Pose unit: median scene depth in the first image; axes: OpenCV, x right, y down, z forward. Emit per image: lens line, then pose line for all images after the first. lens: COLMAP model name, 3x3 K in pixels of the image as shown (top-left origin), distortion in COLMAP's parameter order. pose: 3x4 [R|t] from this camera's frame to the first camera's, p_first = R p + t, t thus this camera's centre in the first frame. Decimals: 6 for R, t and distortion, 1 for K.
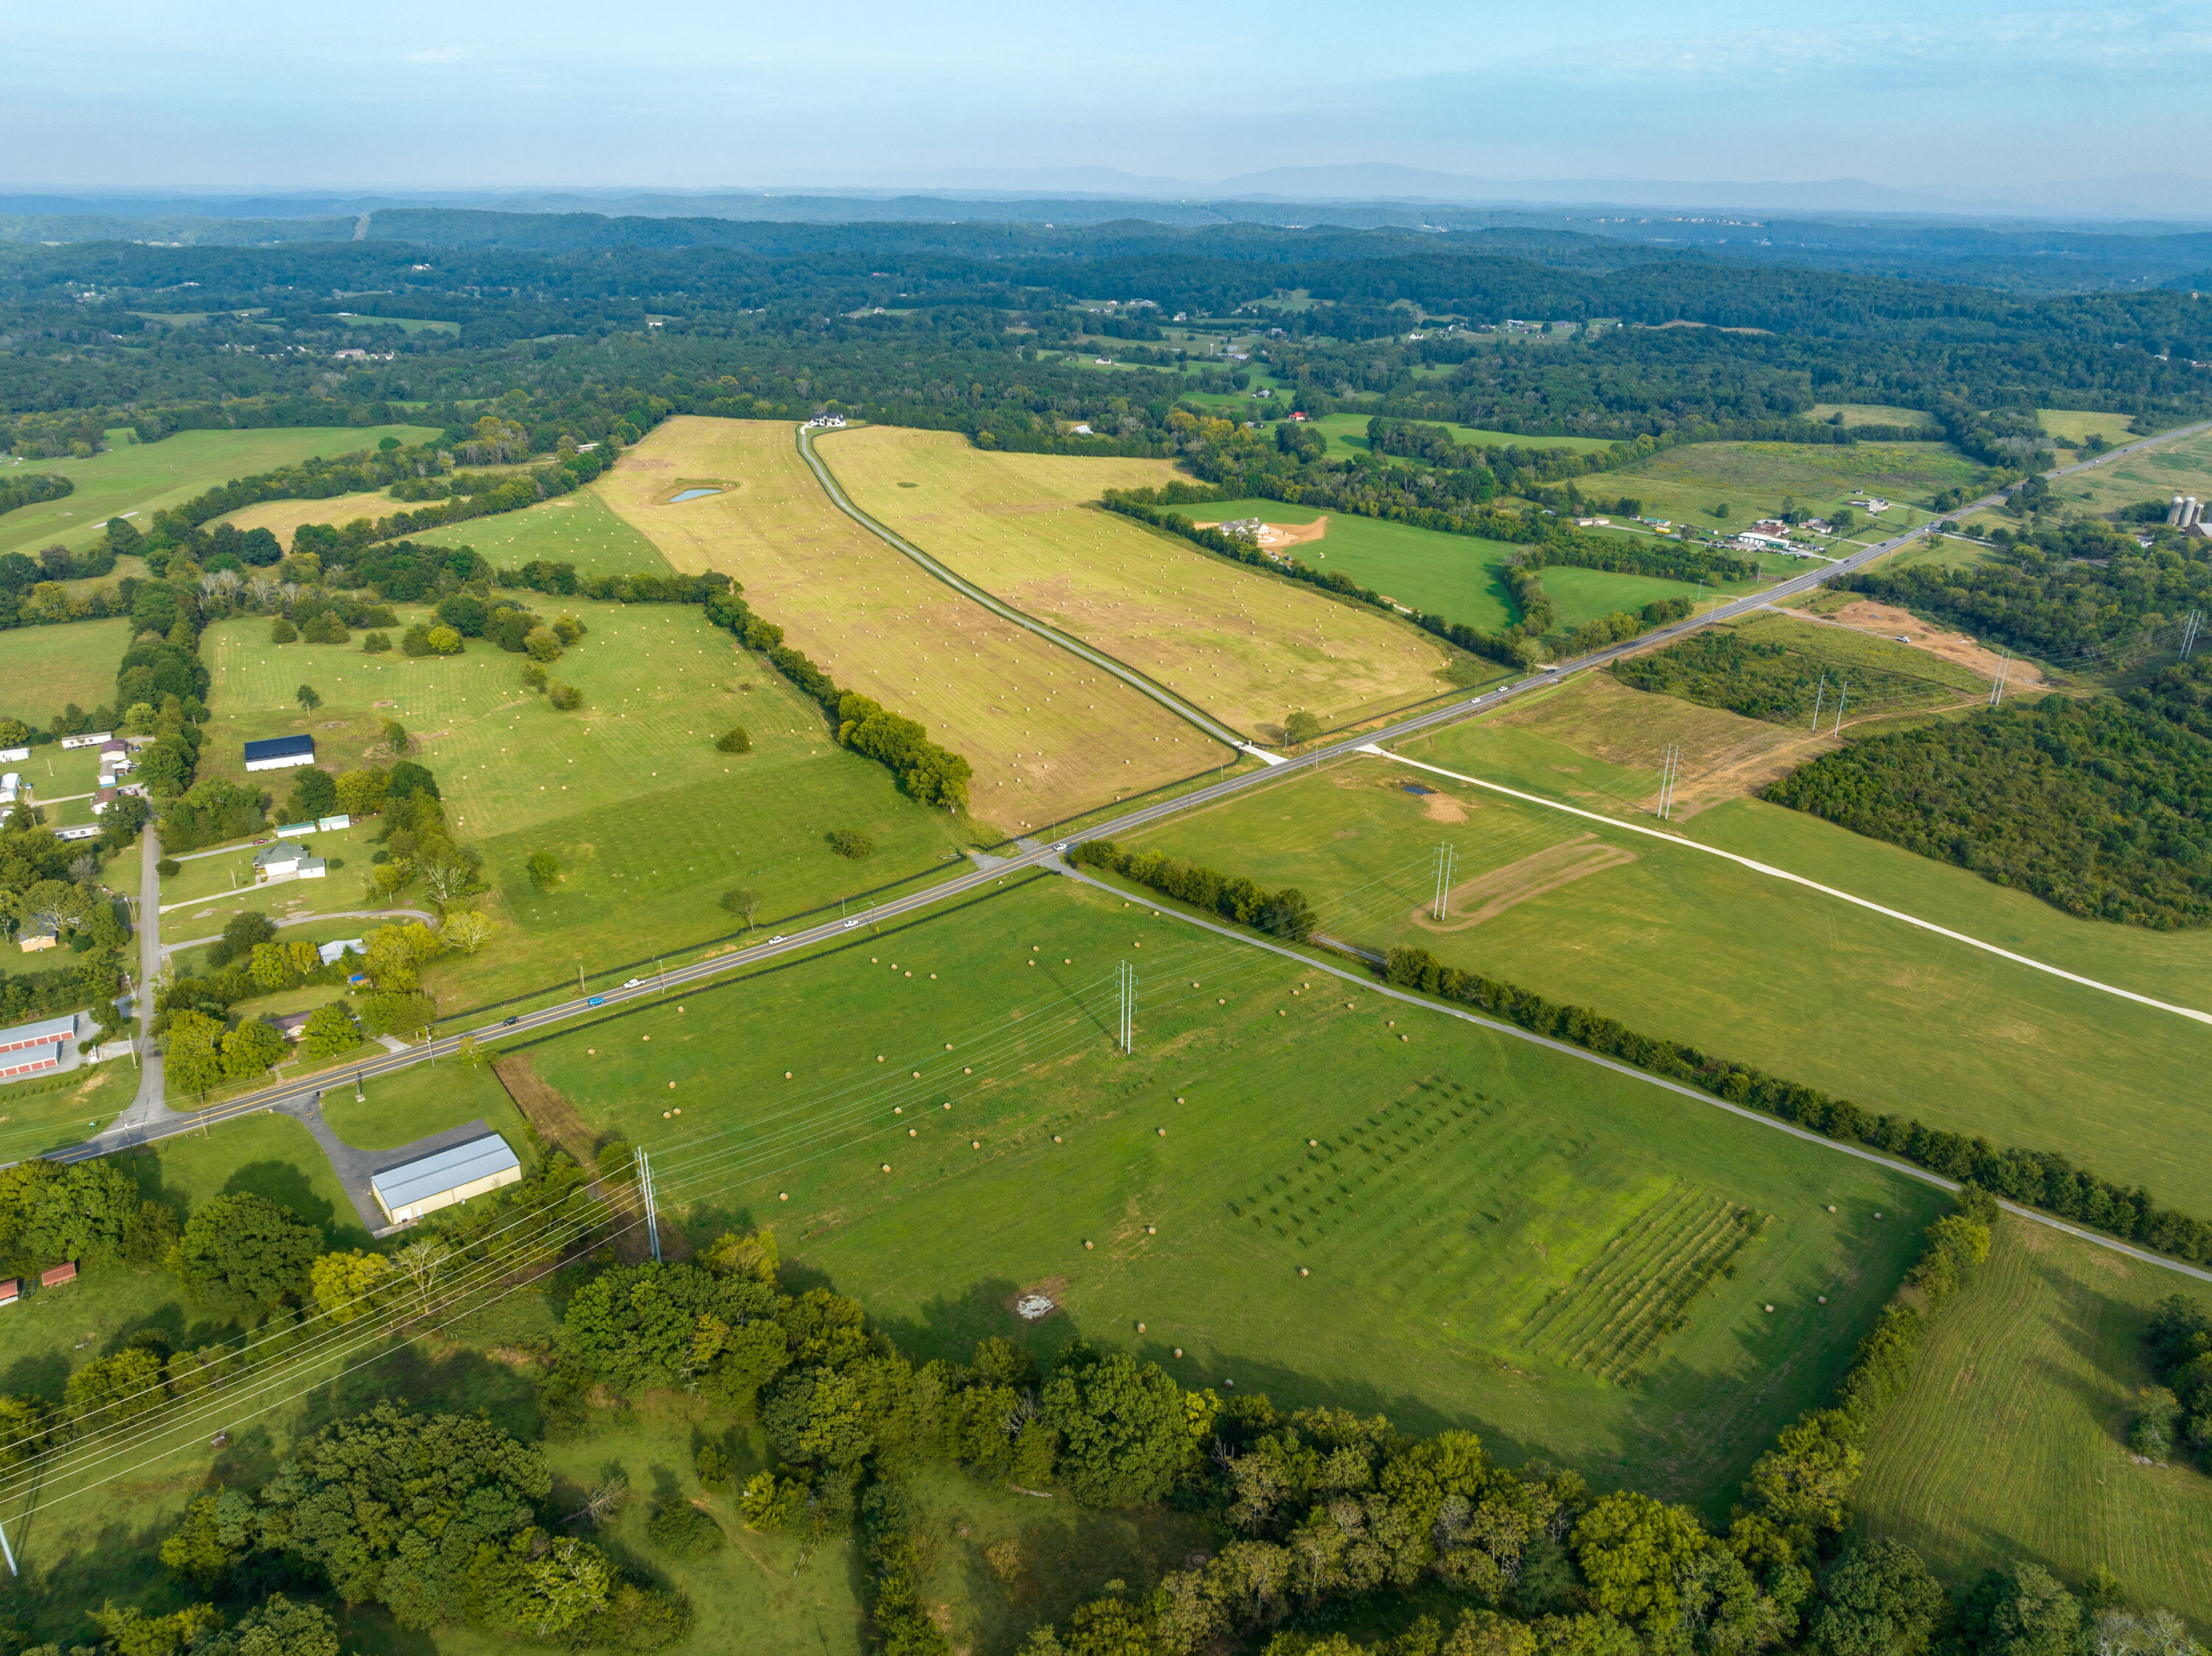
lens RADIAL K [[1588.9, 0, 1106.0], [0, 1588.9, 828.0], [0, 0, 1]] dist [-0.050725, 0.025096]
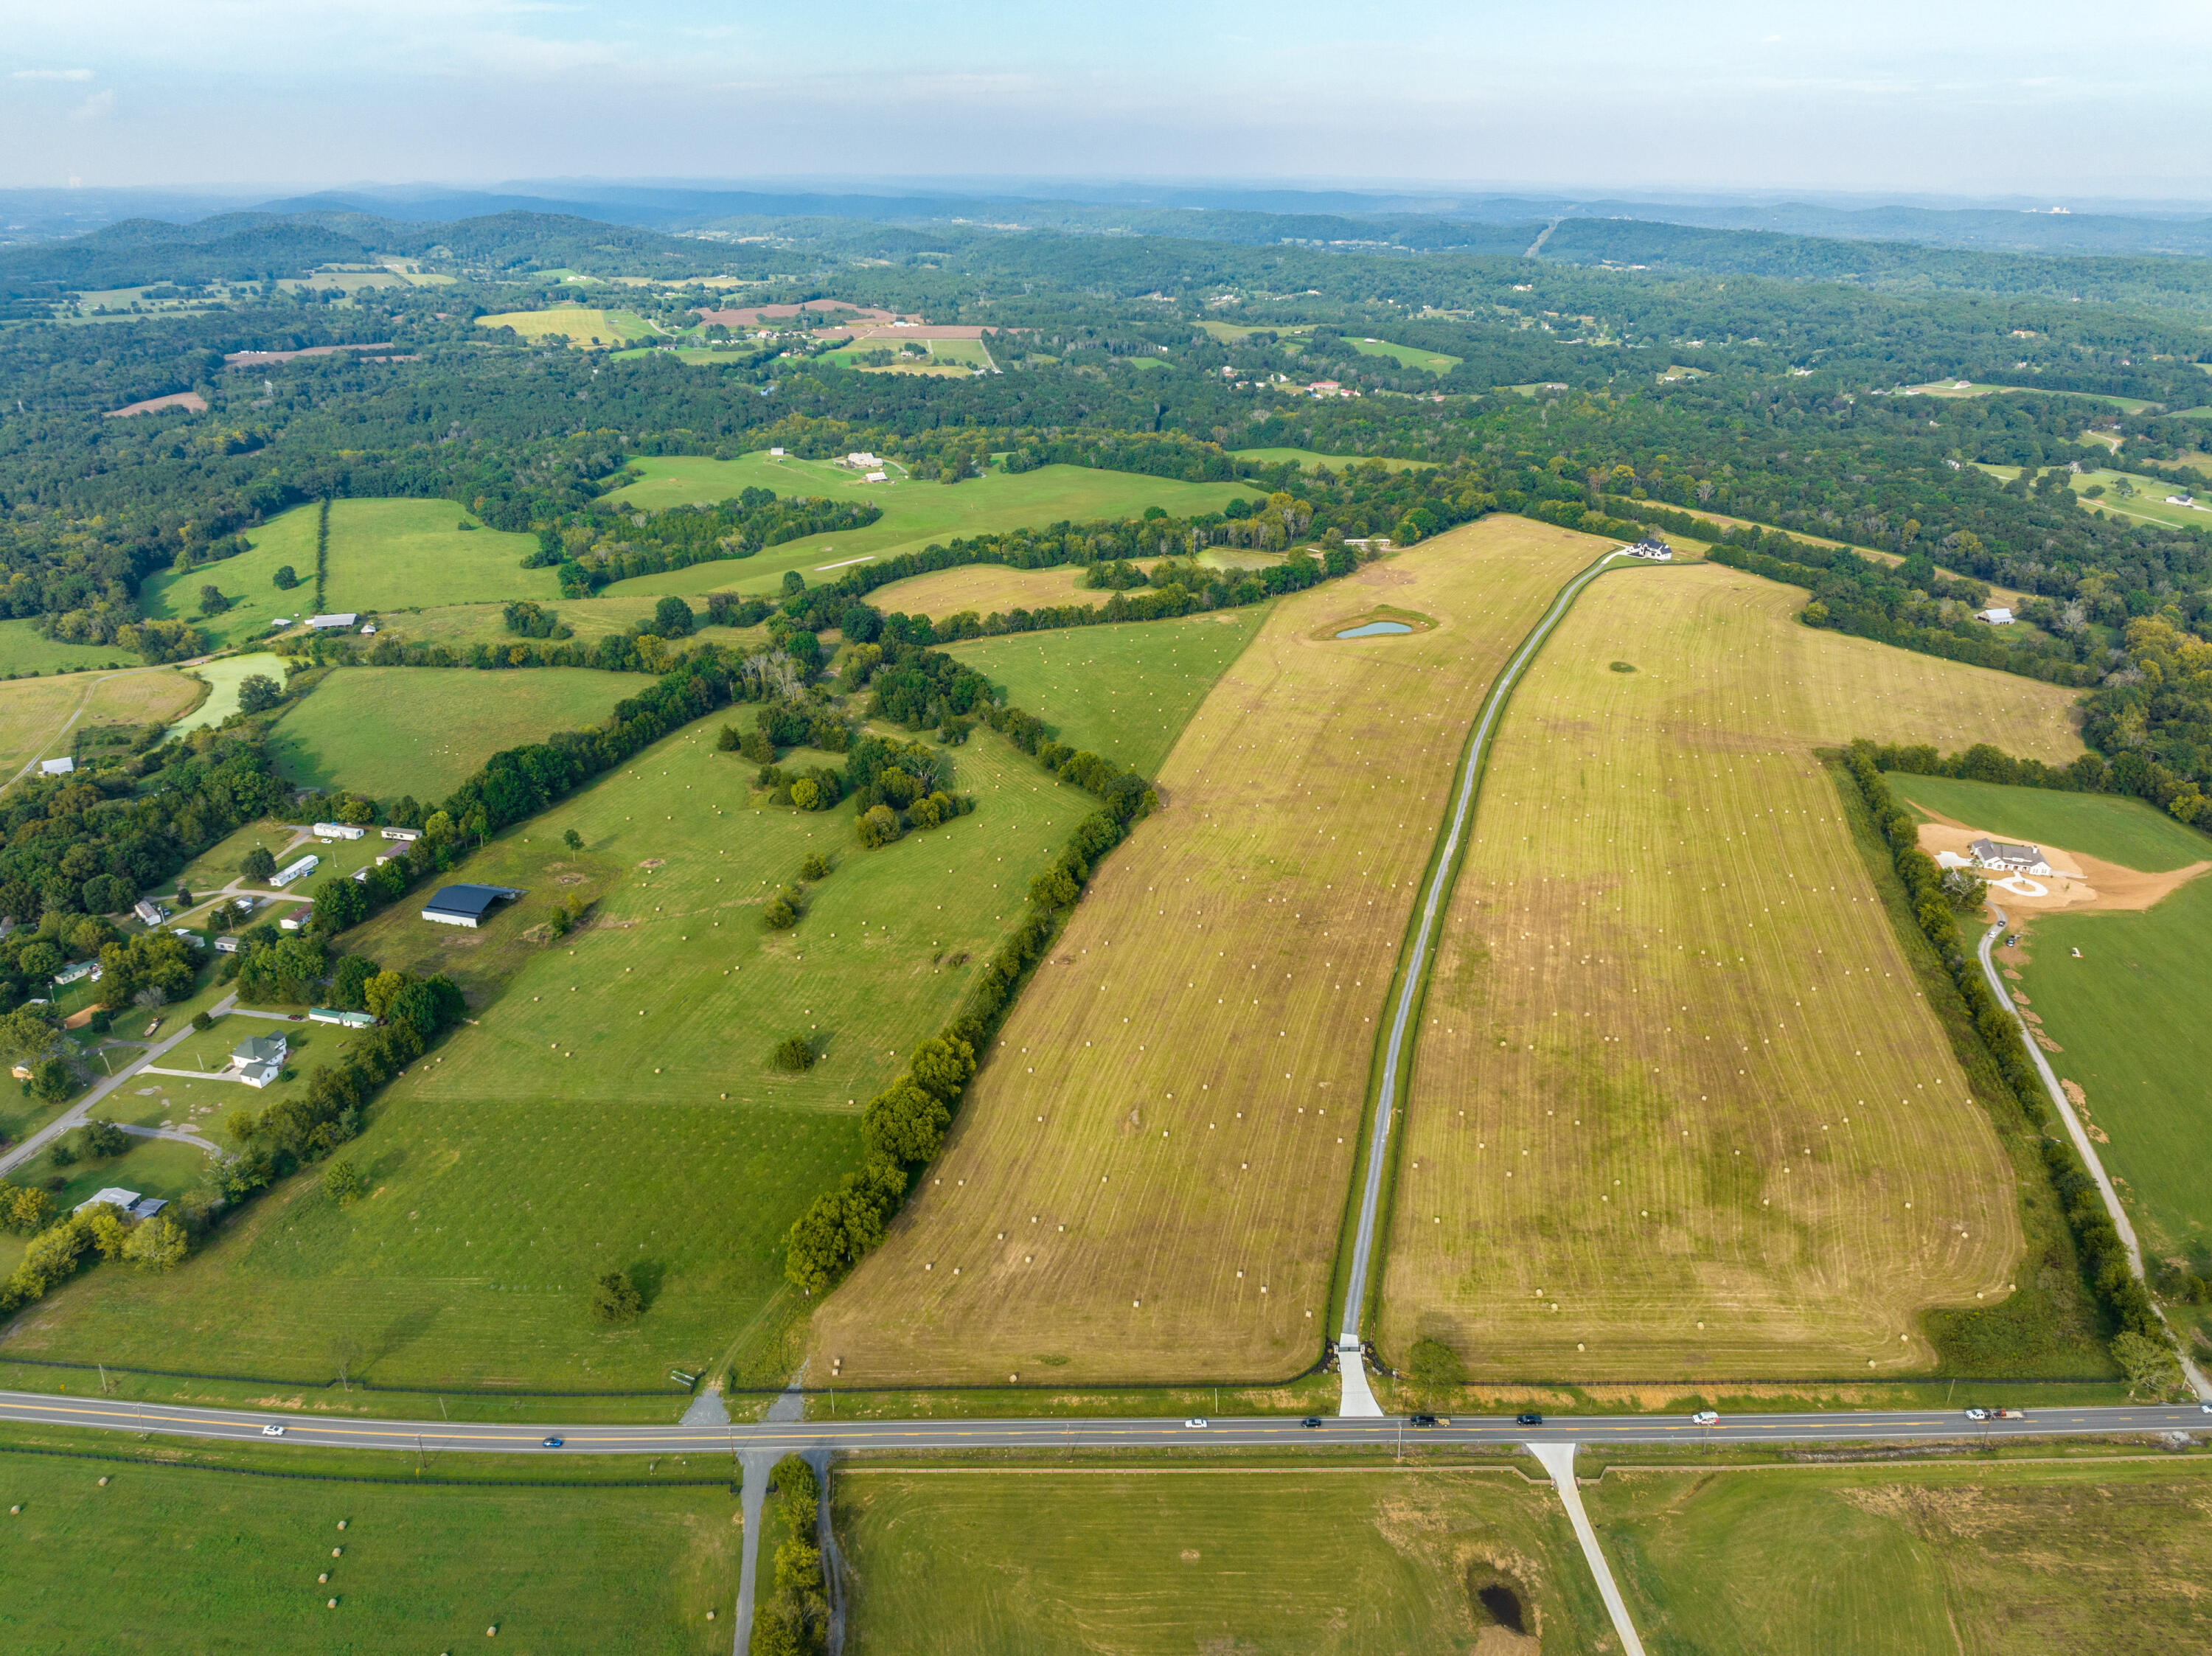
lens RADIAL K [[1597.9, 0, 1106.0], [0, 1597.9, 828.0], [0, 0, 1]] dist [-0.060875, 0.035749]
pose [[0.734981, 0.254004, -0.628717, 0.201084], [-0.252012, 0.963100, 0.094489, -0.159780], [0.629518, 0.088996, 0.771872, 0.275551]]
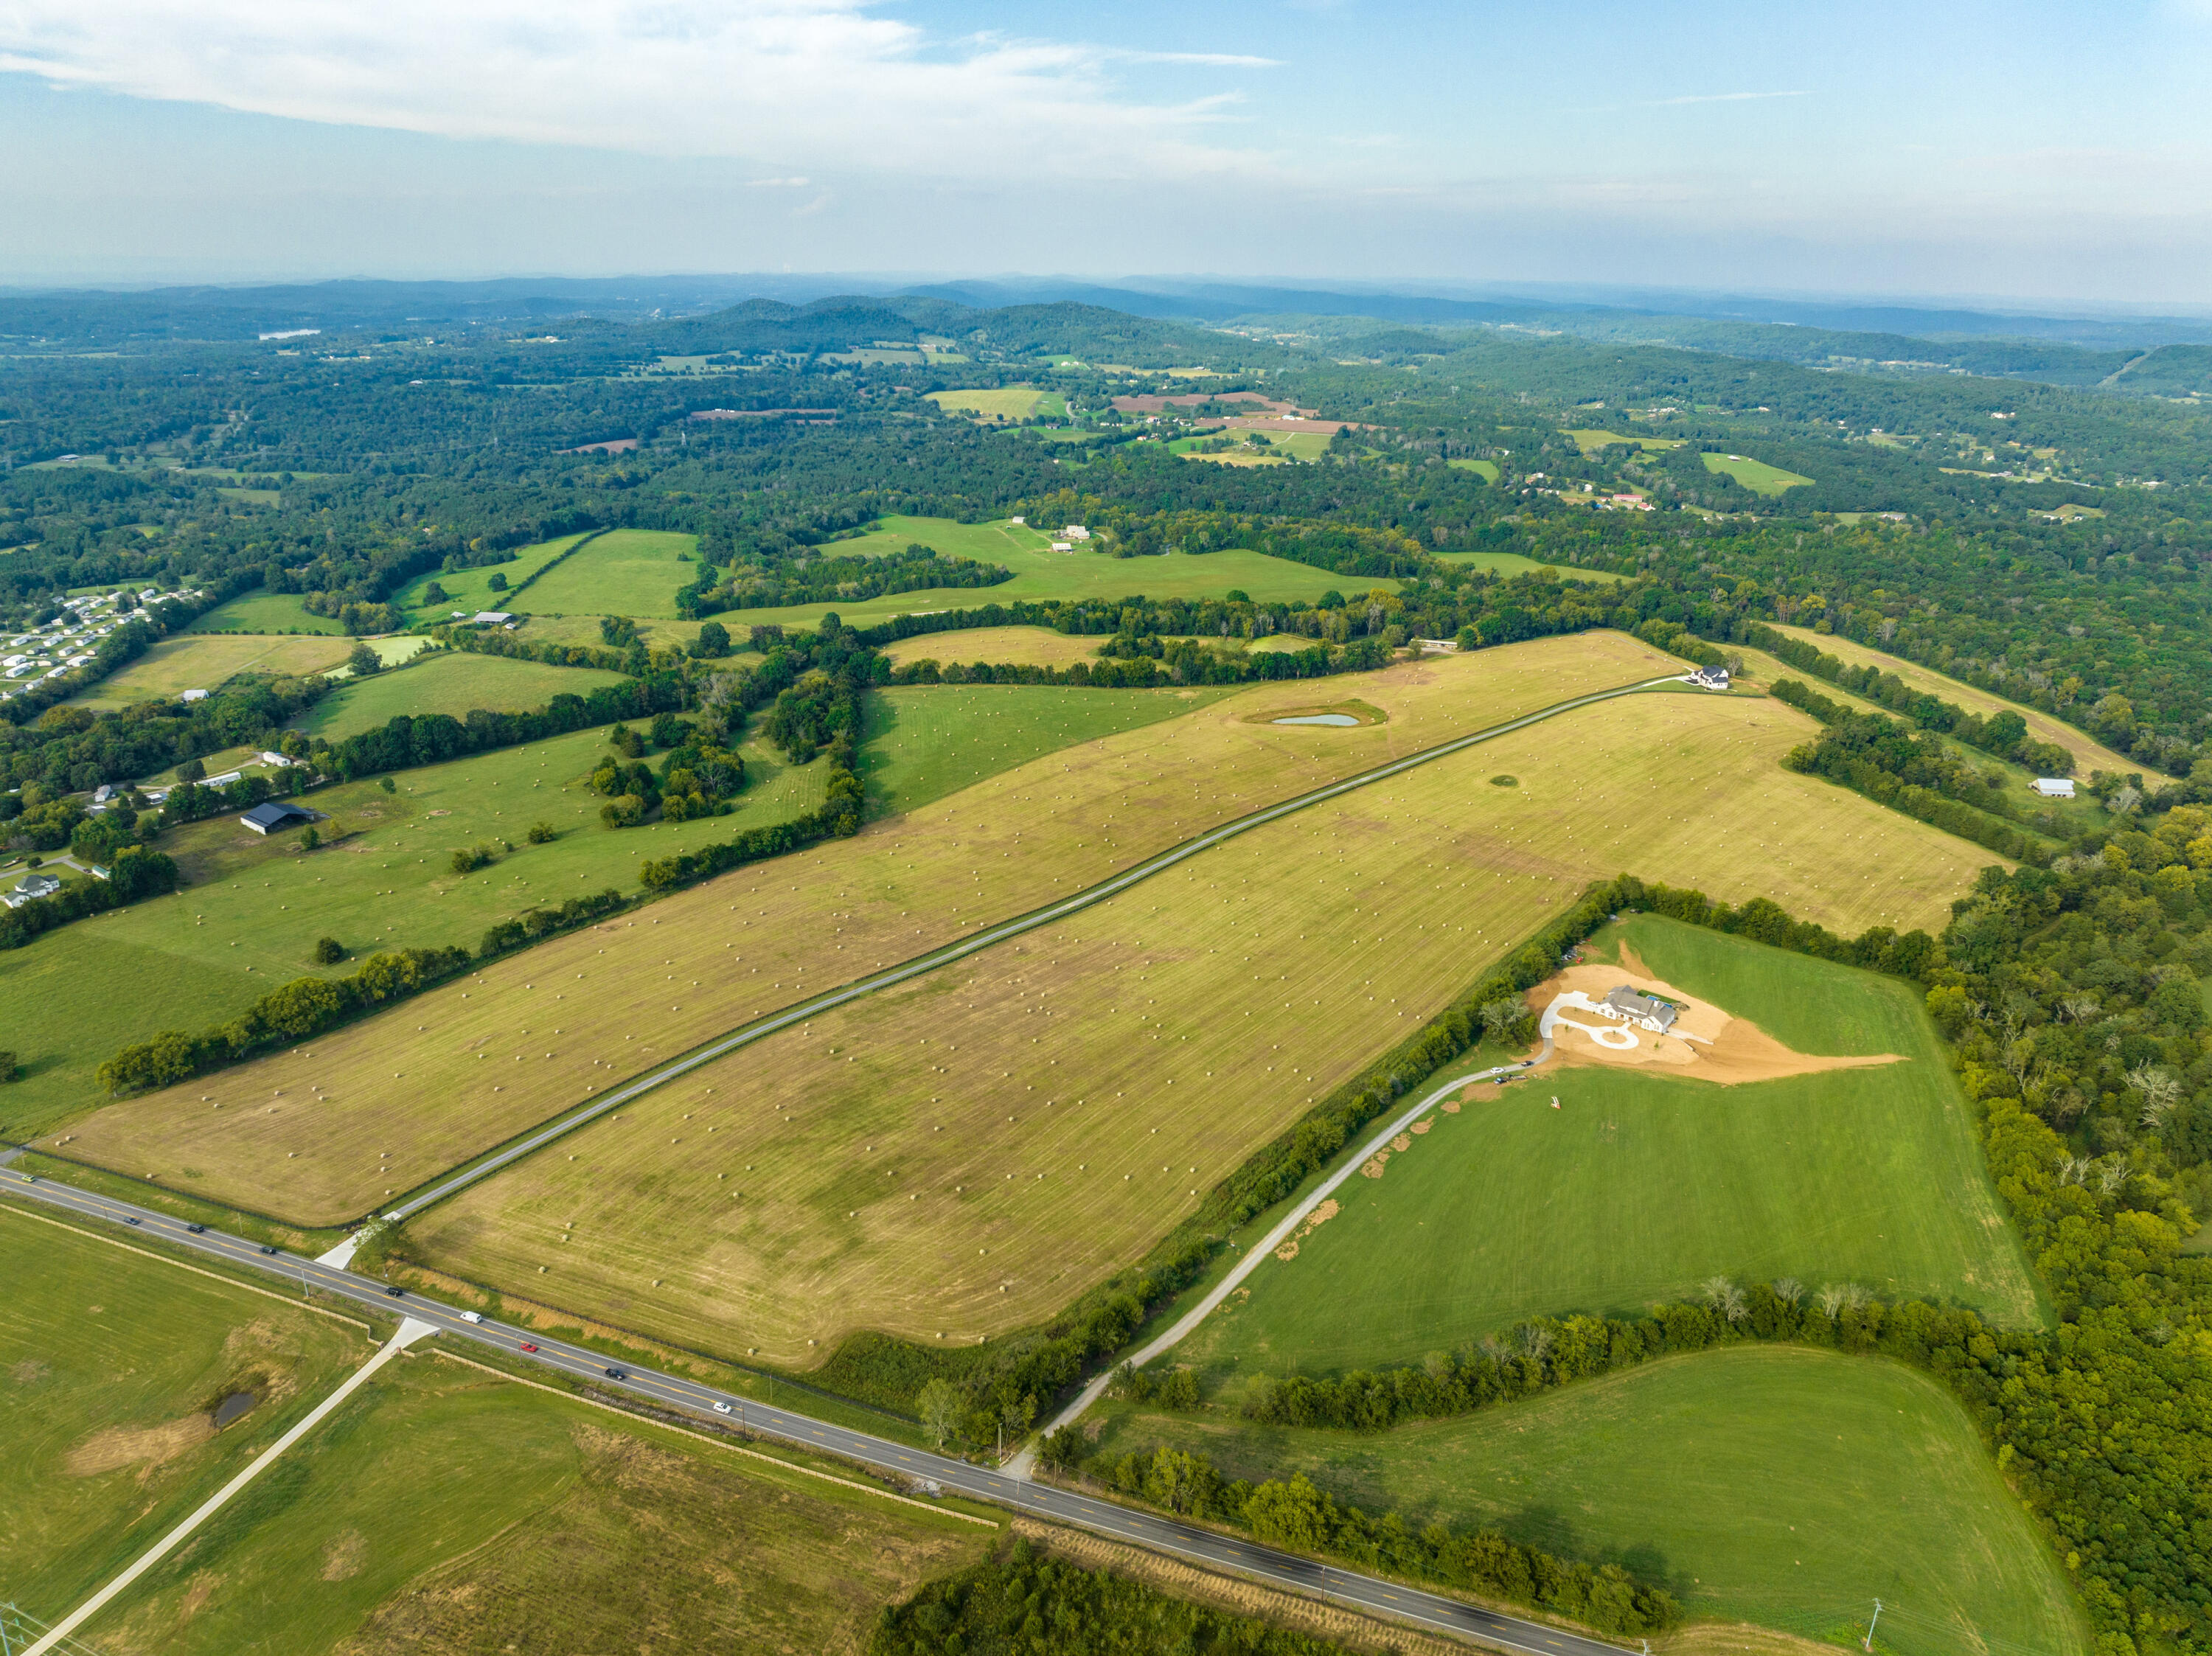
lens RADIAL K [[1597.9, 0, 1106.0], [0, 1597.9, 828.0], [0, 0, 1]] dist [-0.060875, 0.035749]
pose [[0.428045, 0.298781, -0.852941, 0.455258], [-0.351209, 0.924586, 0.147624, -0.254627], [0.832724, 0.236371, 0.500699, 0.513637]]
